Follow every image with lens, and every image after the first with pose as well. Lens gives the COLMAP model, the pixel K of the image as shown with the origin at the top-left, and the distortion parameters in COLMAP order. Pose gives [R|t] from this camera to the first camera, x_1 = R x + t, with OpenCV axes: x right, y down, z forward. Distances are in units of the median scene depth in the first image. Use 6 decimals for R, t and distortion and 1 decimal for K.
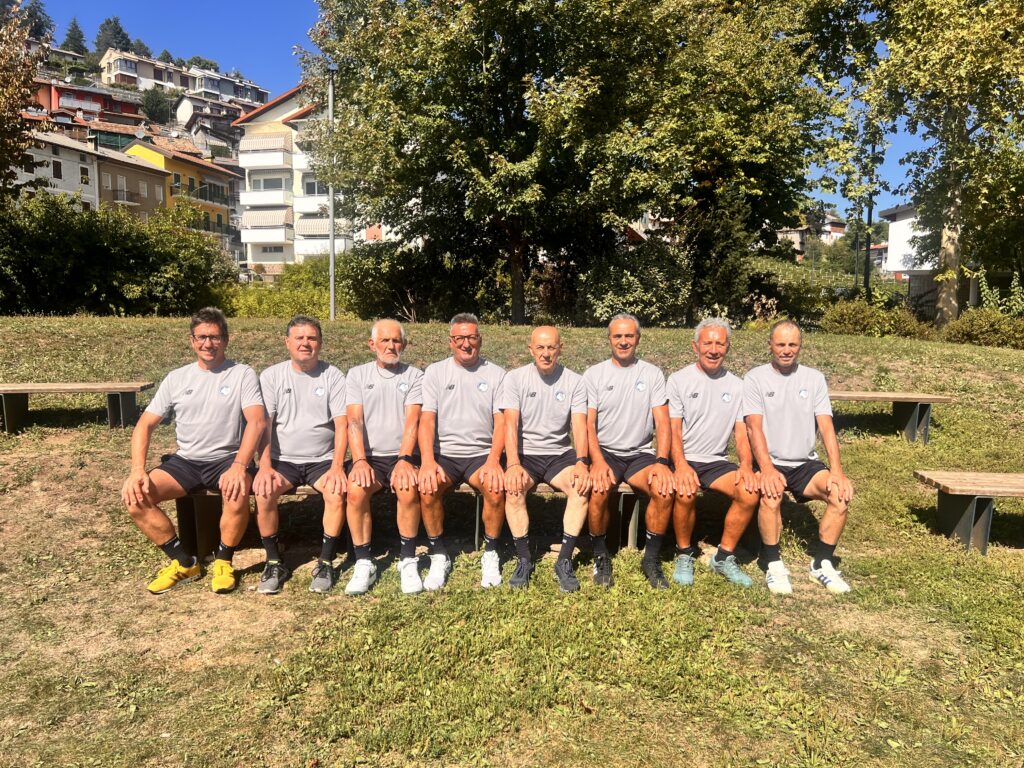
lens RADIAL K [[766.5, 0, 510.9], [0, 766.5, 377.1], [0, 0, 1]] dist [0.022392, -0.024530]
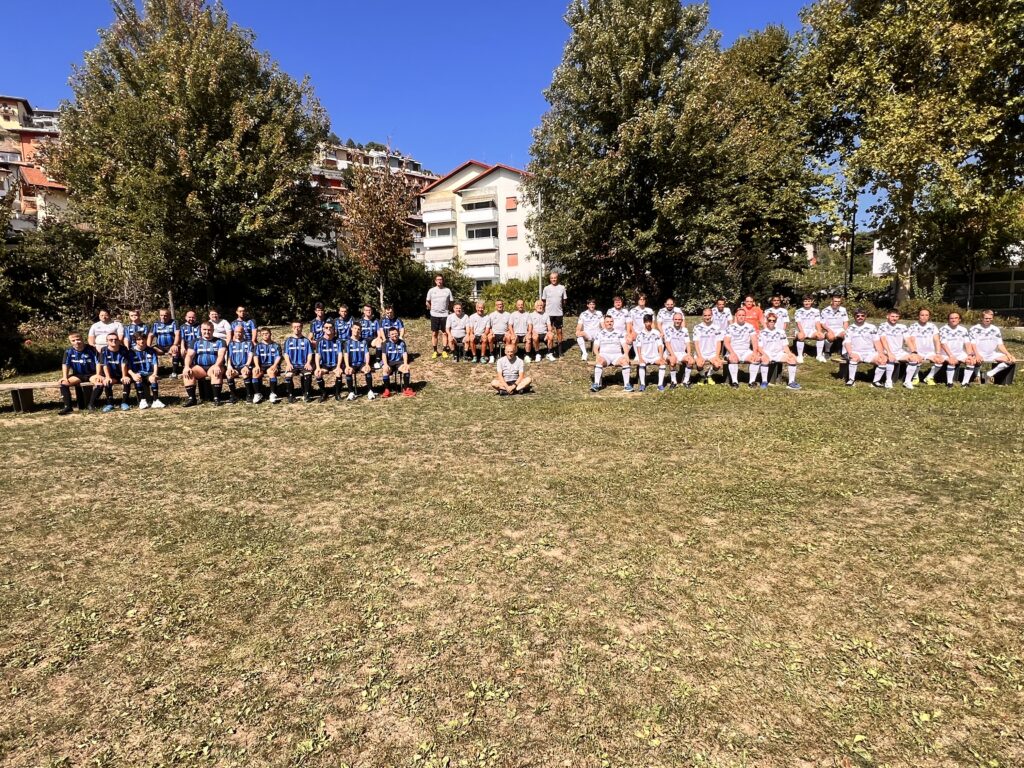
lens RADIAL K [[568.2, 0, 509.9], [0, 568.2, 388.1], [0, 0, 1]] dist [-0.006852, 0.000280]
pose [[0.990815, -0.016143, -0.134259, -0.128723], [0.022458, 0.998705, 0.045658, 0.034923], [0.133348, -0.048254, 0.989894, -0.421825]]
